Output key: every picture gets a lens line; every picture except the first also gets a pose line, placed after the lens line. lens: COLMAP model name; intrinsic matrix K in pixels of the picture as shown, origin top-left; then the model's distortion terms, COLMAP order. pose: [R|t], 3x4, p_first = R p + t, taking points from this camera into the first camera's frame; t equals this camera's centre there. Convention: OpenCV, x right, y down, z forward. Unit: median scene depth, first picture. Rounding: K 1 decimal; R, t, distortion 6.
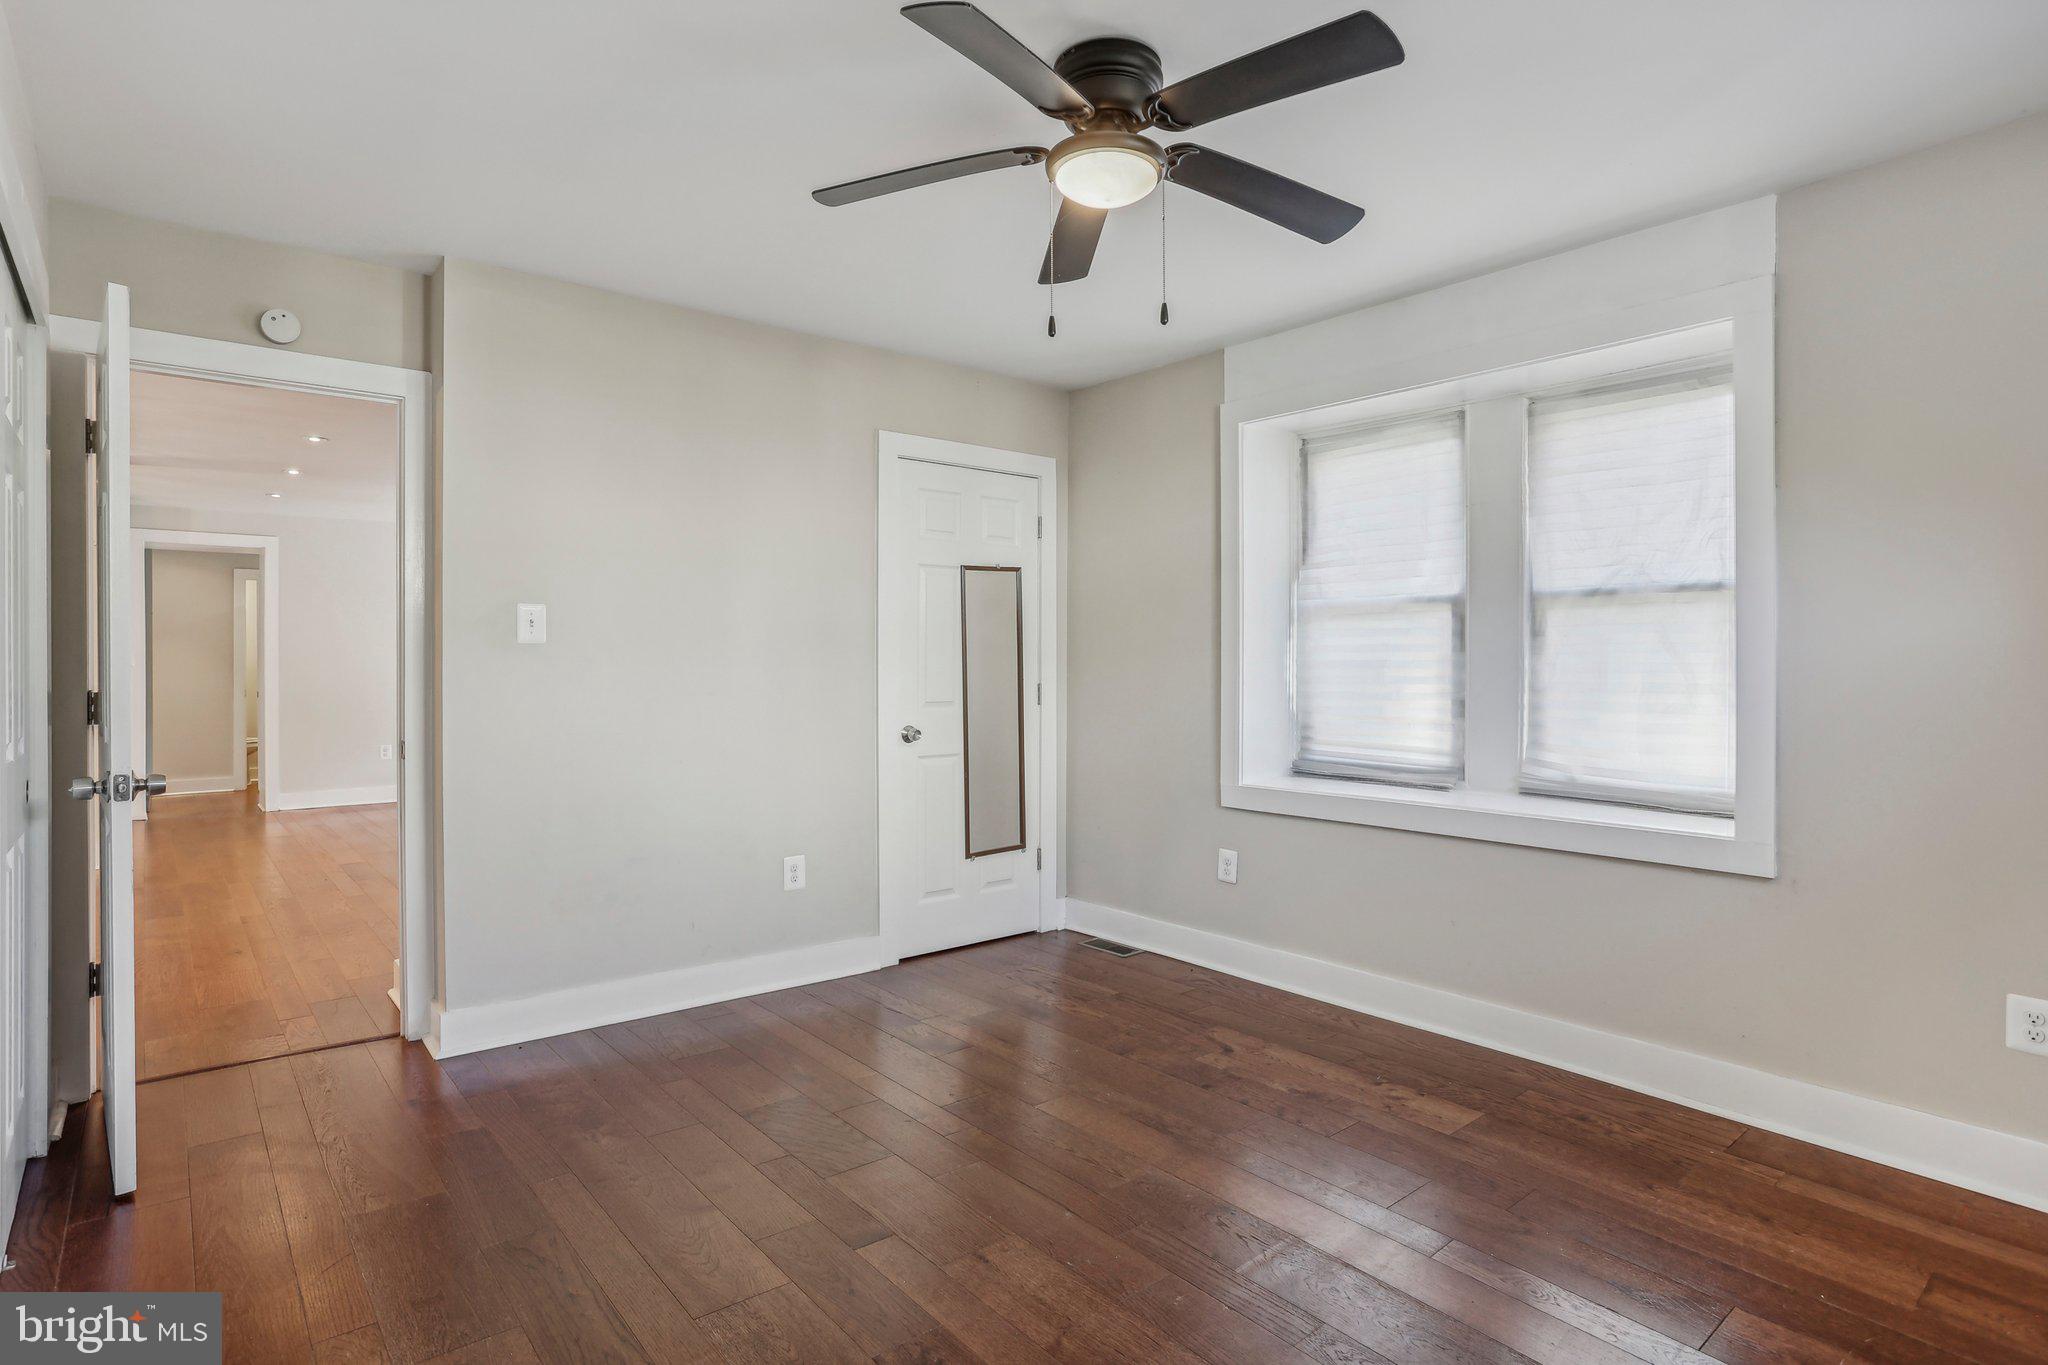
lens RADIAL K [[1035.4, 0, 996.1], [0, 1035.4, 664.9], [0, 0, 1]] dist [-0.061221, 0.039695]
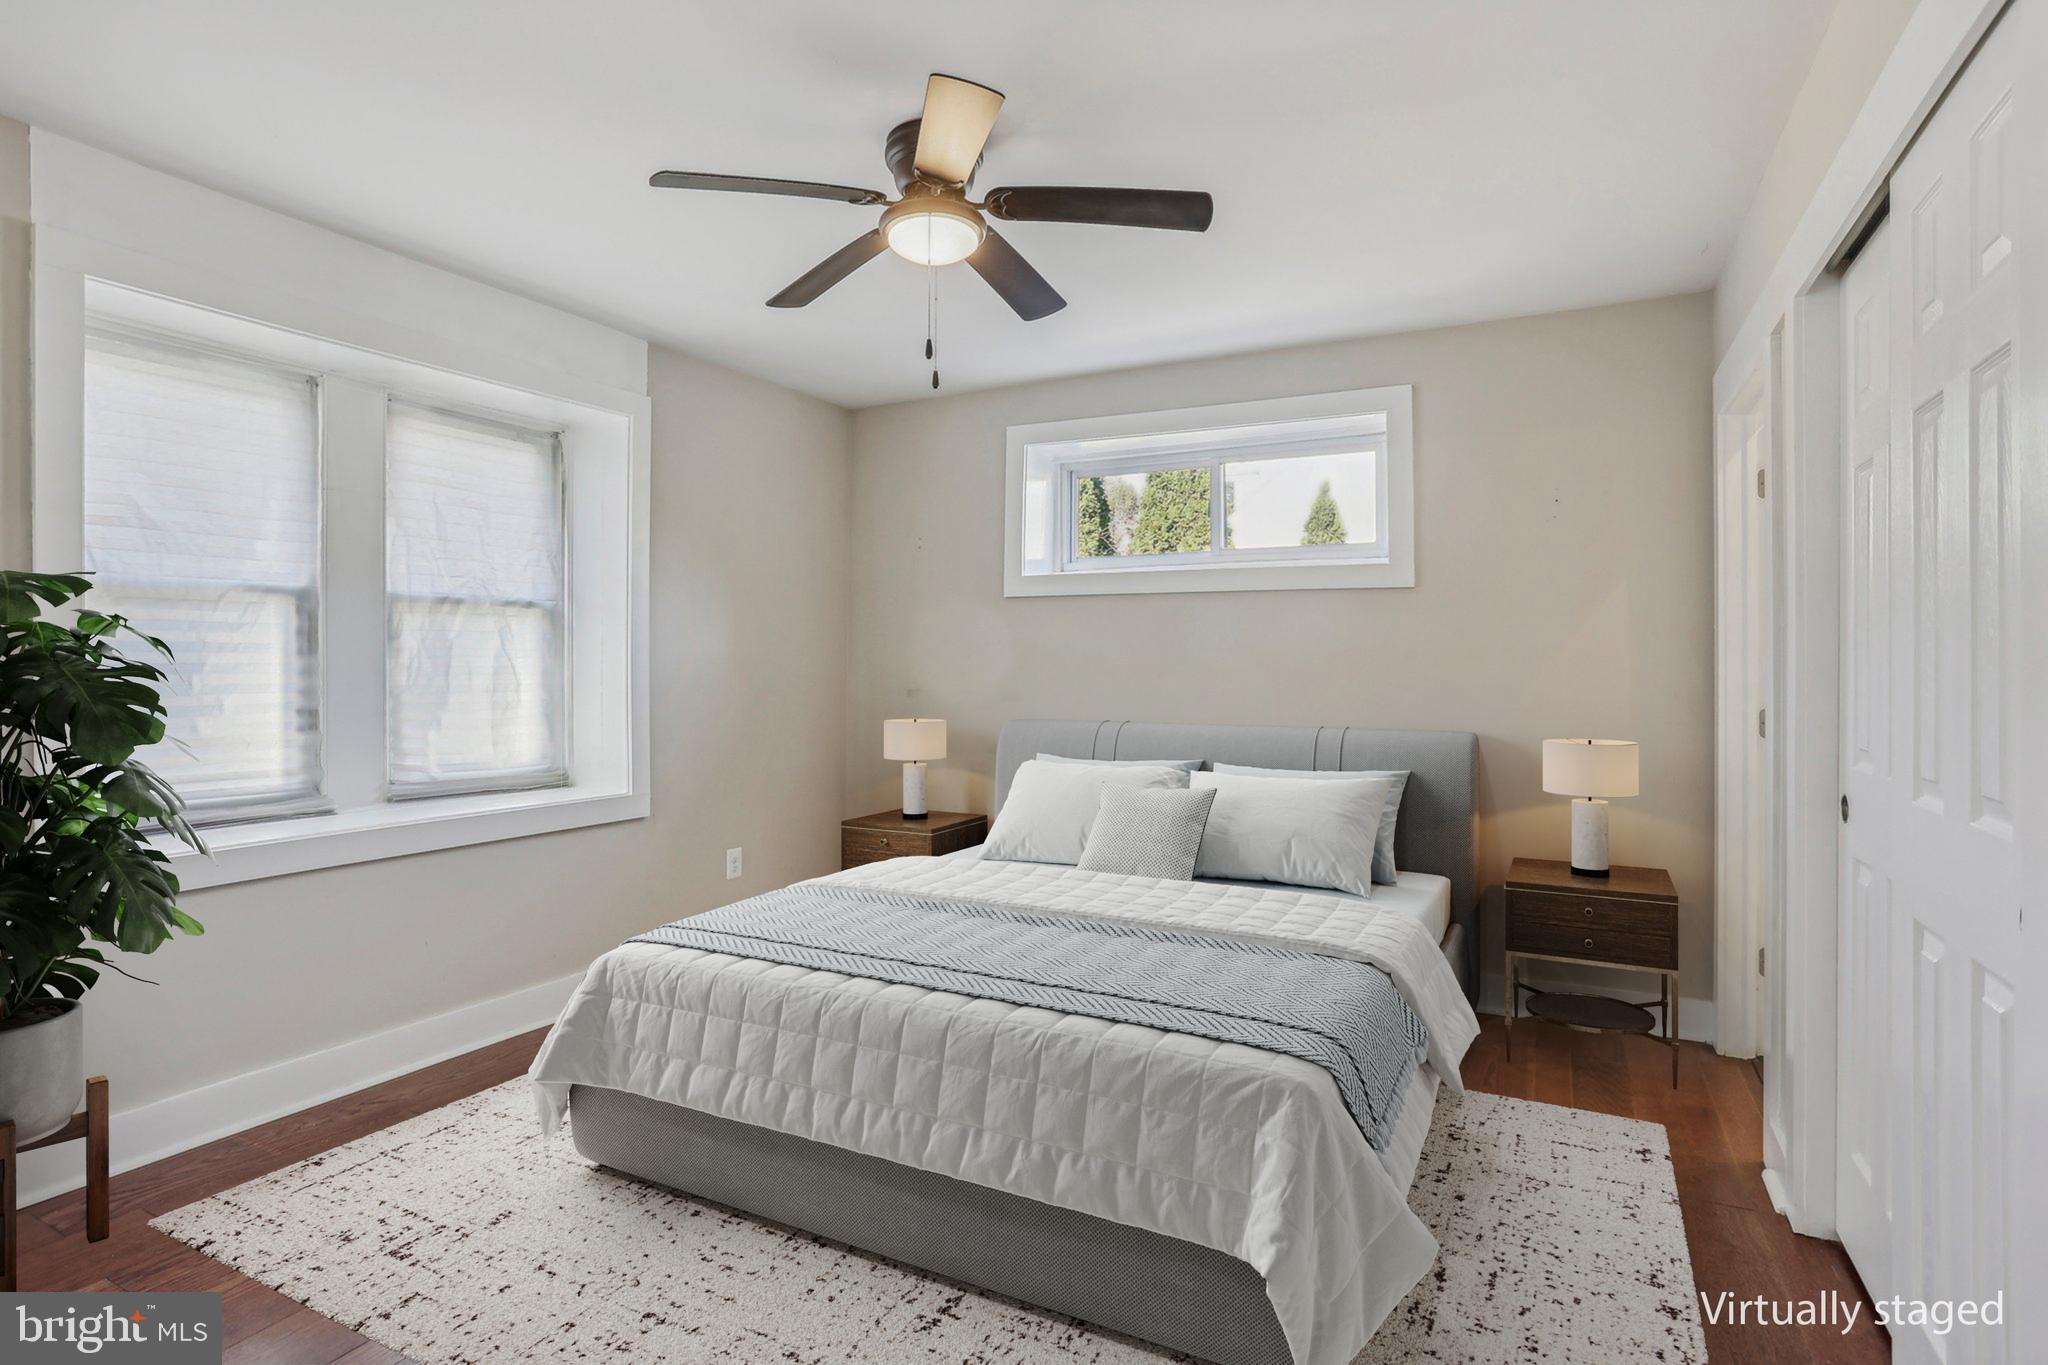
lens RADIAL K [[1035.4, 0, 996.1], [0, 1035.4, 664.9], [0, 0, 1]] dist [-0.061221, 0.039695]
pose [[-0.365479, 0.000868, 0.930819, -0.588992], [0.006260, 0.999979, 0.001525, -0.001486], [-0.930798, 0.006385, -0.365477, 0.818655]]
